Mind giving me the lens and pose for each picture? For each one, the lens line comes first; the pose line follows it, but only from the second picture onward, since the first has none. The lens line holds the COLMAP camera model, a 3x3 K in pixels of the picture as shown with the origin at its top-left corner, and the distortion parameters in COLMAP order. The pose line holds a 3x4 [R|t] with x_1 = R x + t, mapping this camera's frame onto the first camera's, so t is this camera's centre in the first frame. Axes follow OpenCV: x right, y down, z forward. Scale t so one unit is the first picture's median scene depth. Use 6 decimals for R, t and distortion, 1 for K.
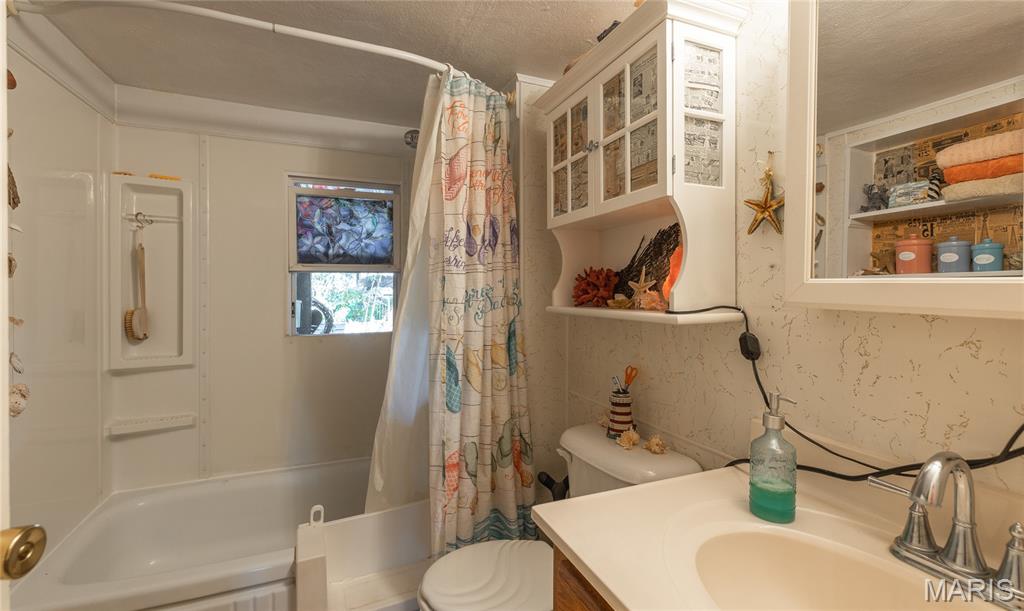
lens RADIAL K [[444.2, 0, 512.9], [0, 444.2, 300.7], [0, 0, 1]] dist [-0.000601, 0.000455]
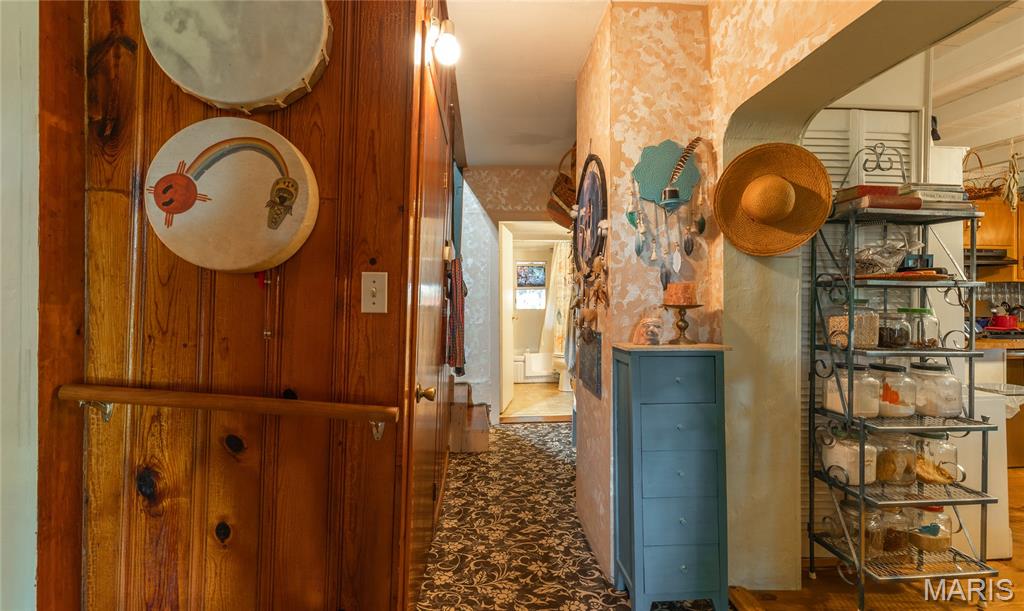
lens RADIAL K [[444.2, 0, 513.6], [0, 444.2, 300.9], [0, 0, 1]] dist [-0.000601, 0.000455]
pose [[0.948535, -0.005189, -0.316630, 0.603472], [0.005763, 0.999983, 0.000876, 0.017875], [0.316620, -0.002656, 0.948549, -2.425489]]
